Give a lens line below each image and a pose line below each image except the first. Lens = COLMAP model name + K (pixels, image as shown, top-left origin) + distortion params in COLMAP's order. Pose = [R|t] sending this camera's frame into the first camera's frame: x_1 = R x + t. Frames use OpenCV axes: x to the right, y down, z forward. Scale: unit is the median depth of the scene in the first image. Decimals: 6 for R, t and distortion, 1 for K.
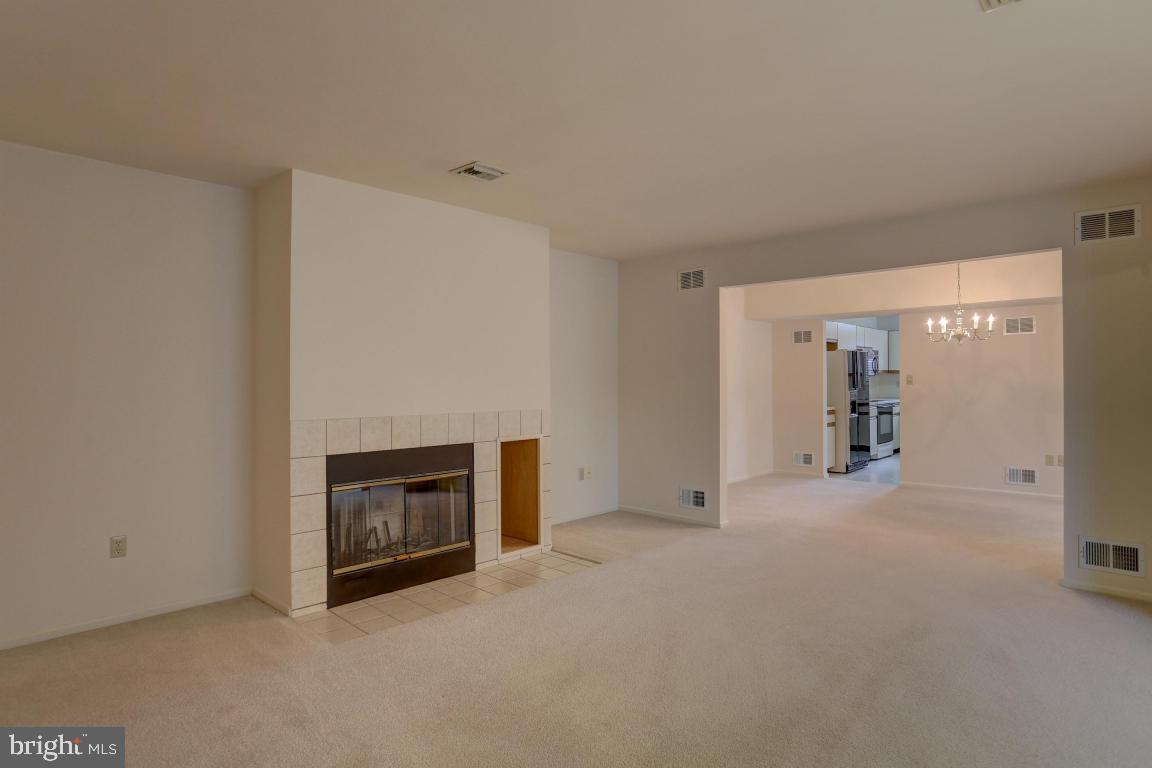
lens RADIAL K [[631.3, 0, 574.3], [0, 631.3, 371.8], [0, 0, 1]] dist [-0.016138, 0.000838]
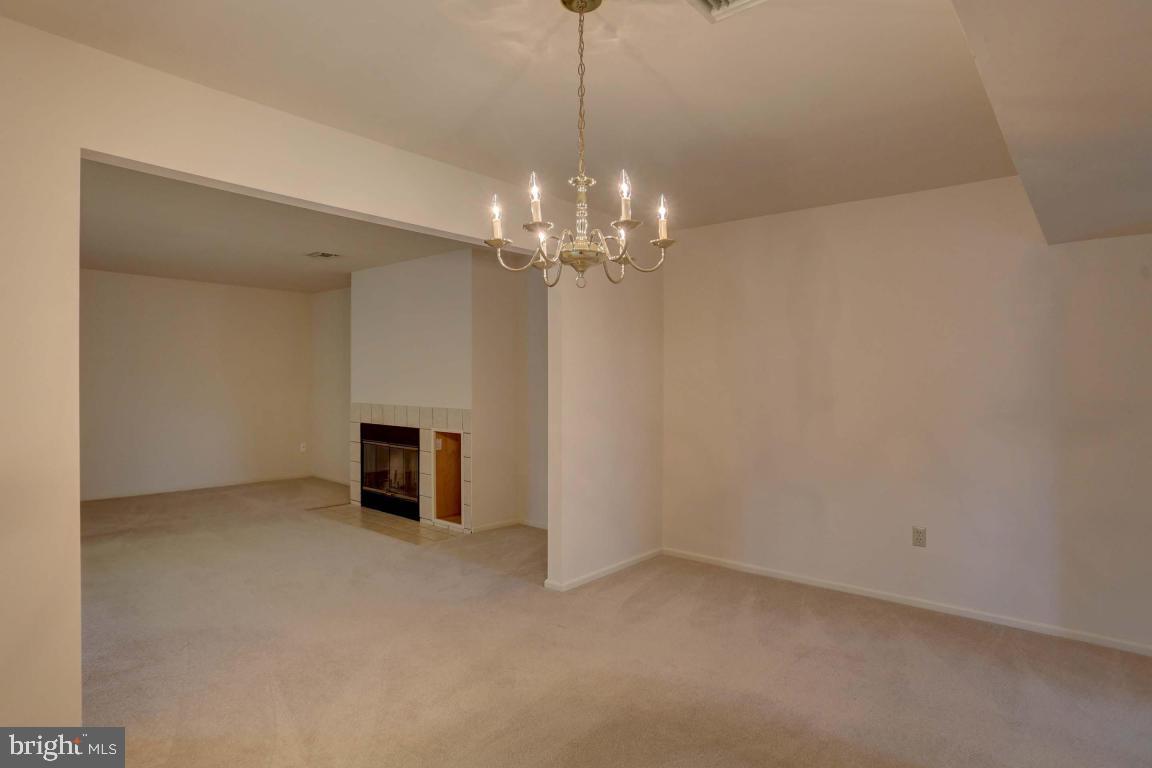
lens RADIAL K [[631.3, 0, 574.3], [0, 631.3, 371.8], [0, 0, 1]] dist [-0.016138, 0.000838]
pose [[0.049092, -0.014482, -0.998689, 1.251004], [0.006987, 0.999875, -0.014156, 0.010419], [0.998770, -0.006283, 0.049187, 1.285985]]
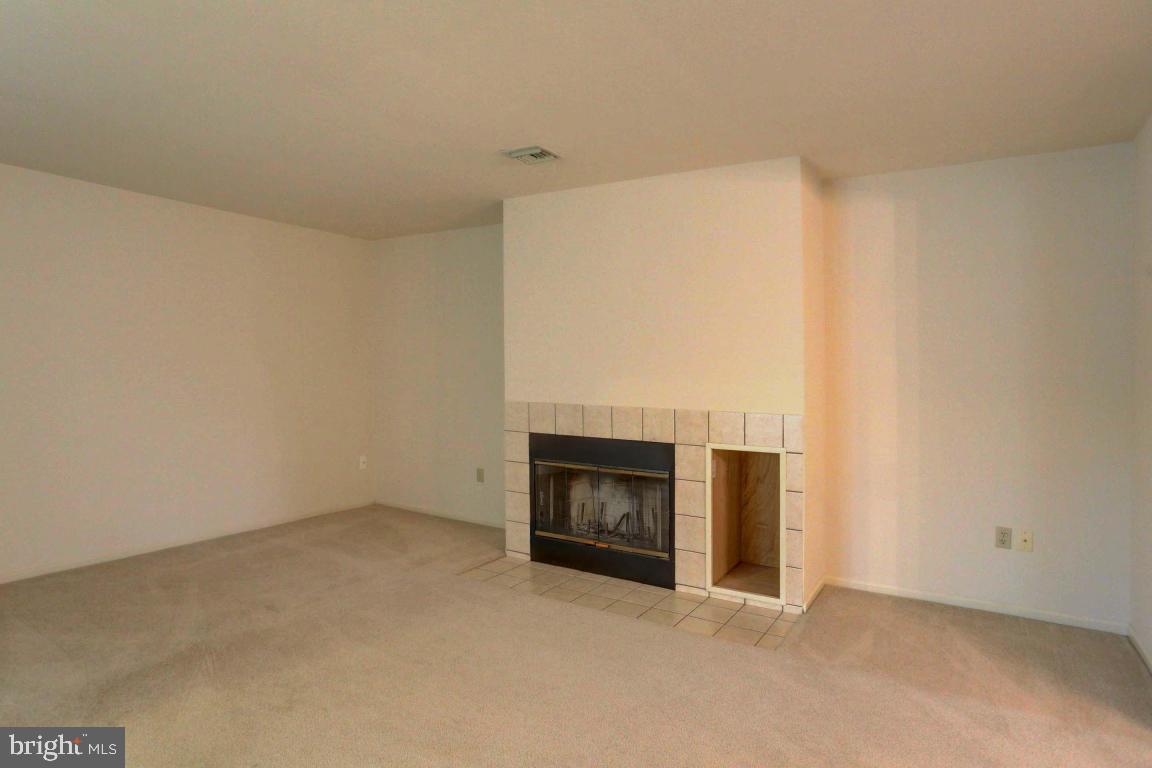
lens RADIAL K [[631.3, 0, 574.3], [0, 631.3, 371.8], [0, 0, 1]] dist [-0.016138, 0.000838]
pose [[0.229270, 0.008122, -0.973329, 0.665194], [0.001677, 0.999960, 0.008739, 0.005207], [0.973361, -0.003636, 0.229248, 0.673802]]
